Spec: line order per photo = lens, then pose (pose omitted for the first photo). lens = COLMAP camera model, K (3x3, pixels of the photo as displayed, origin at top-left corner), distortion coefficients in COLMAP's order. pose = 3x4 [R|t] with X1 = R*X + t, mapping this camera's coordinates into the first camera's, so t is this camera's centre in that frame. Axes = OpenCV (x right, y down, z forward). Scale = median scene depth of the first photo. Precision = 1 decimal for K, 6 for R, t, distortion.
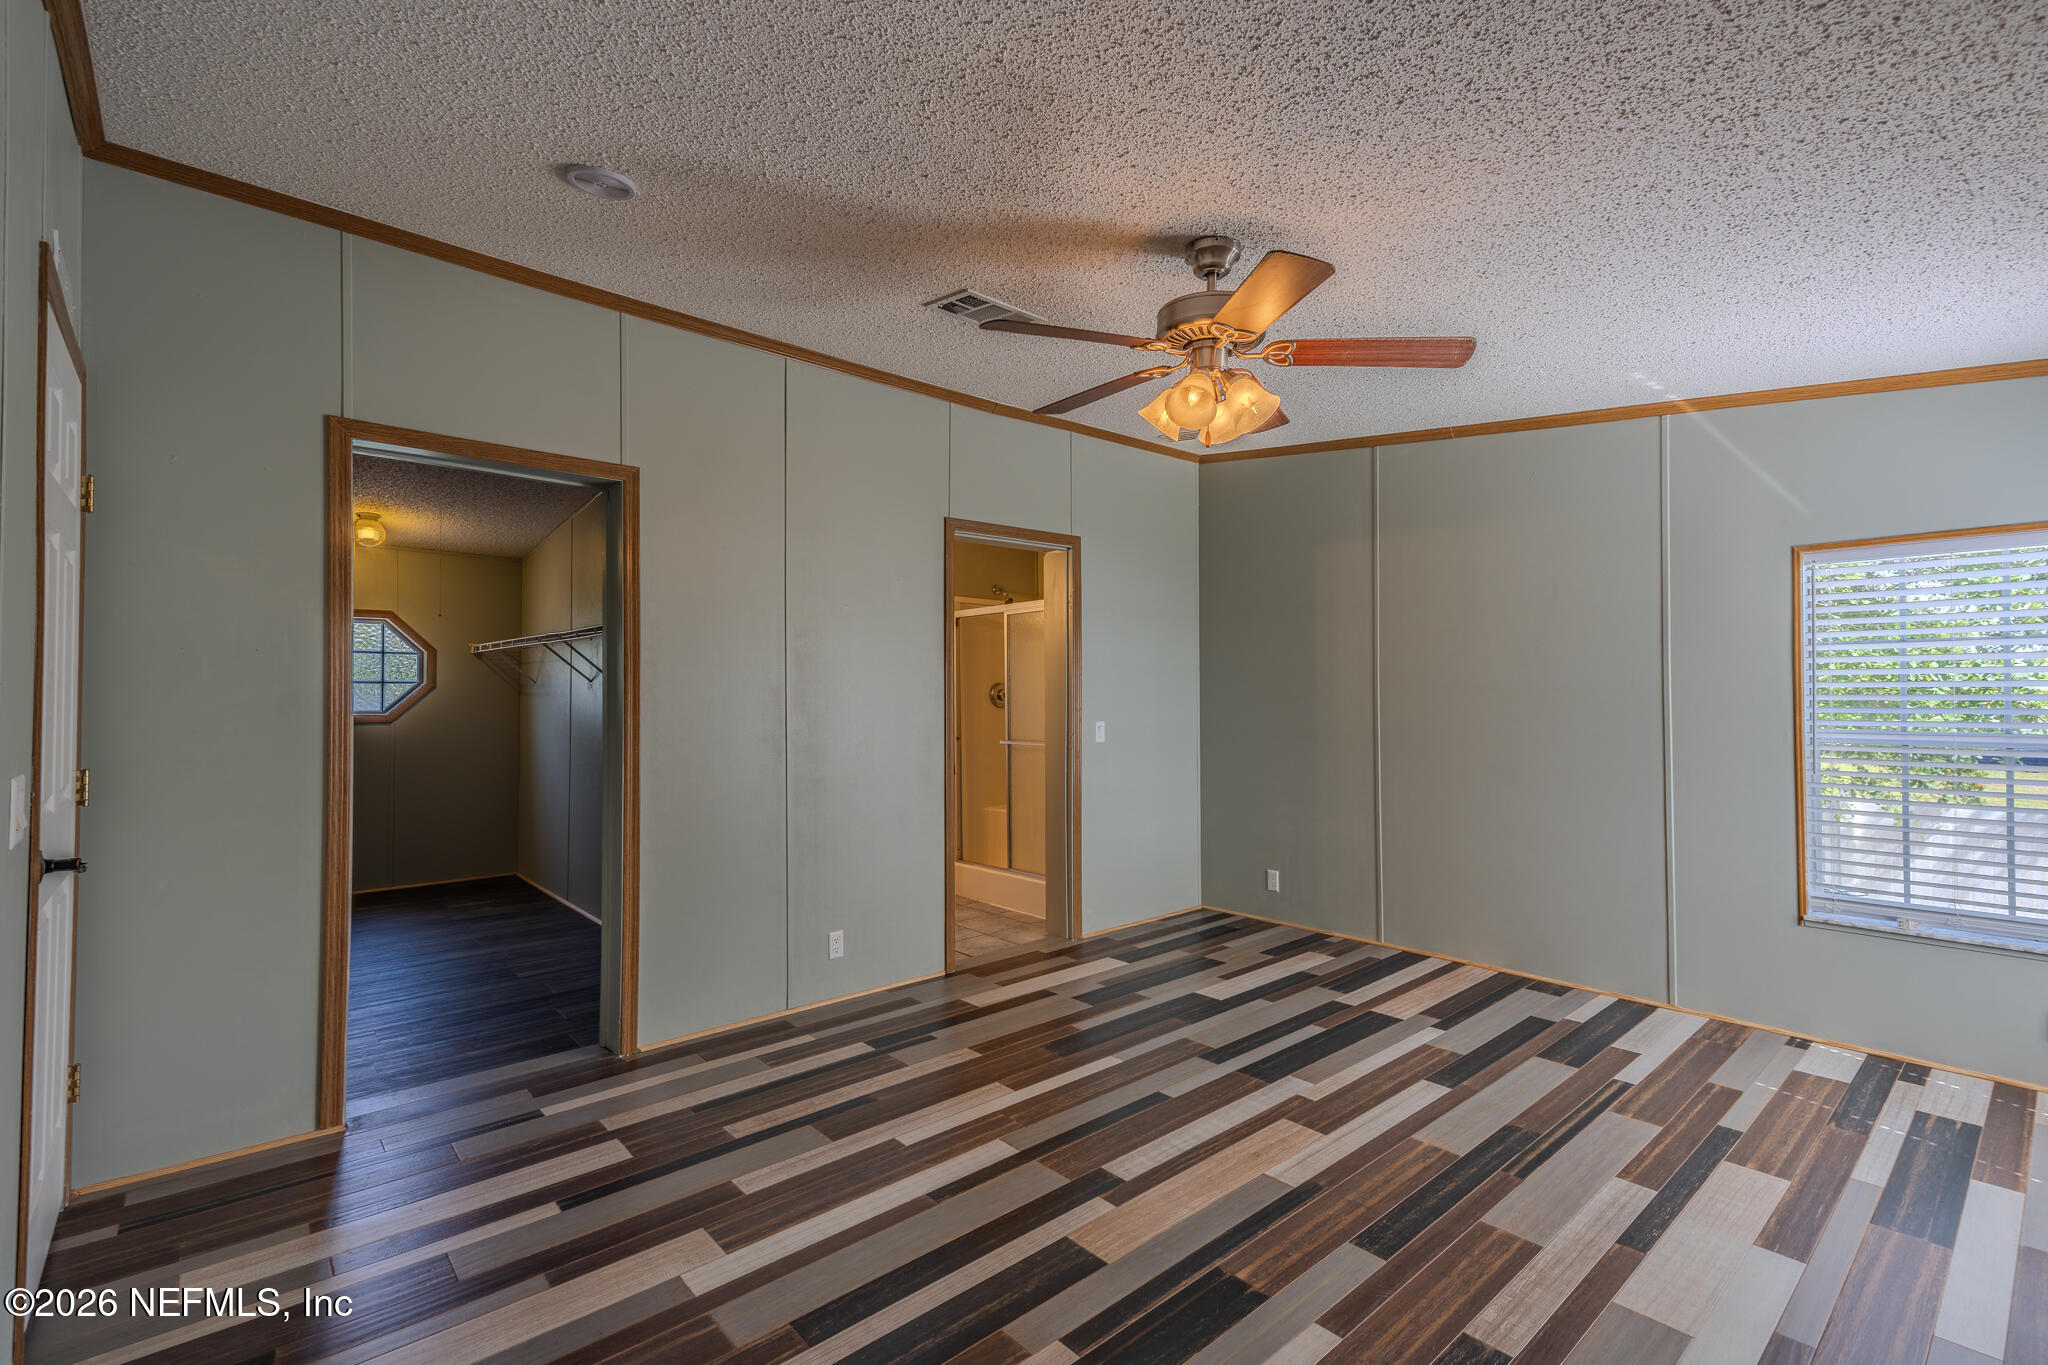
lens RADIAL K [[911.4, 0, 1030.3], [0, 911.4, 691.9], [0, 0, 1]] dist [0.031570, -0.004501]
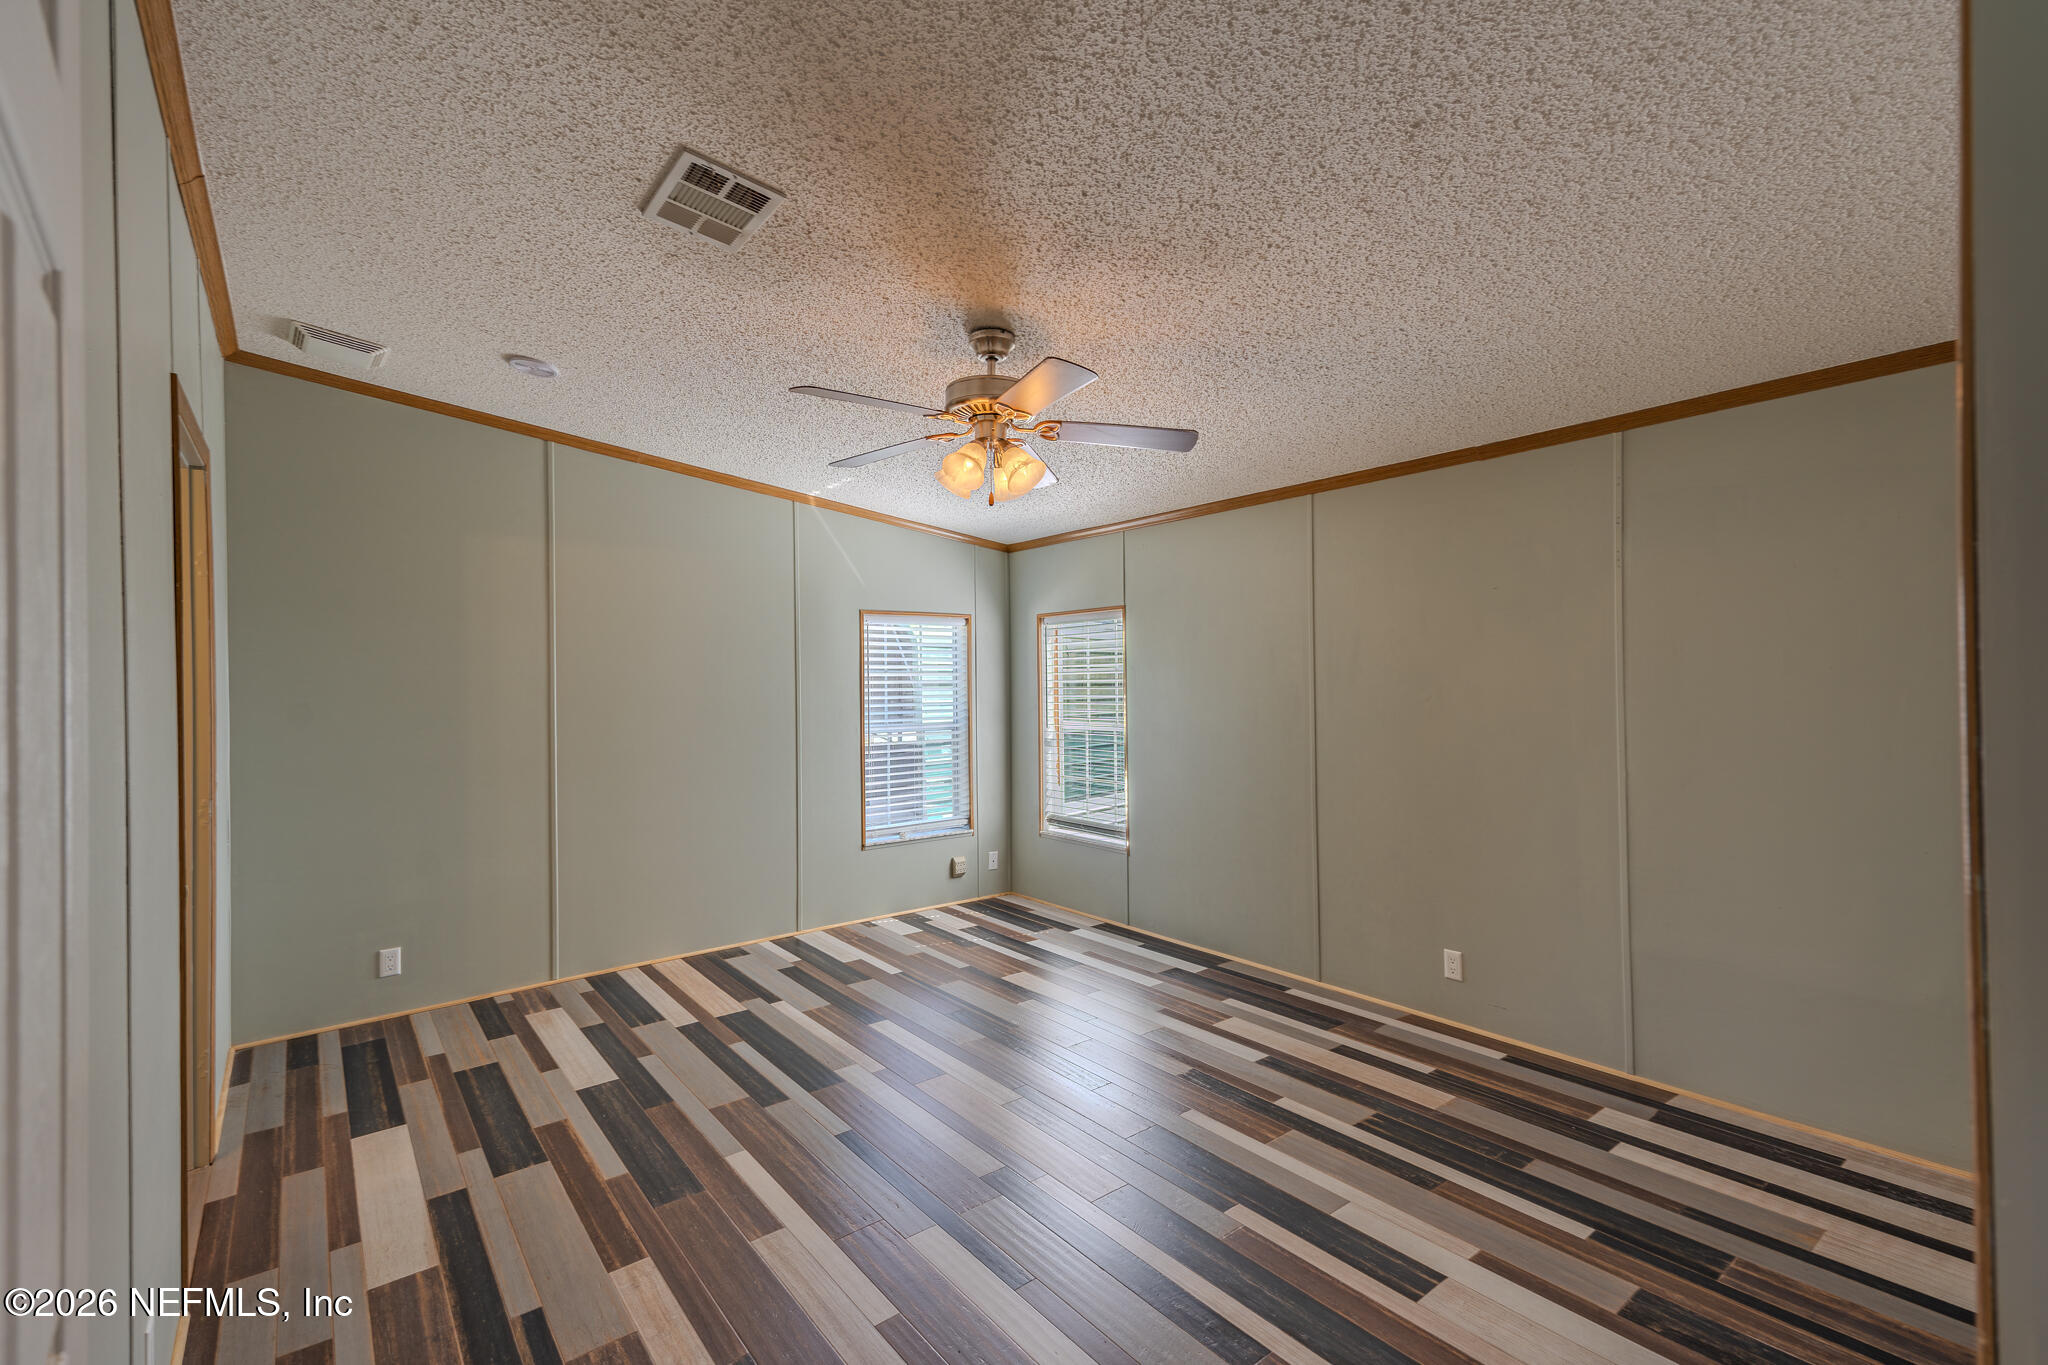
lens RADIAL K [[911.4, 0, 1019.6], [0, 911.4, 678.2], [0, 0, 1]] dist [0.031570, -0.004501]
pose [[0.041714, 0.007724, 0.999100, -0.712214], [0.003999, 0.999961, -0.007898, -0.028063], [-0.999122, 0.004325, 0.041681, 0.671090]]
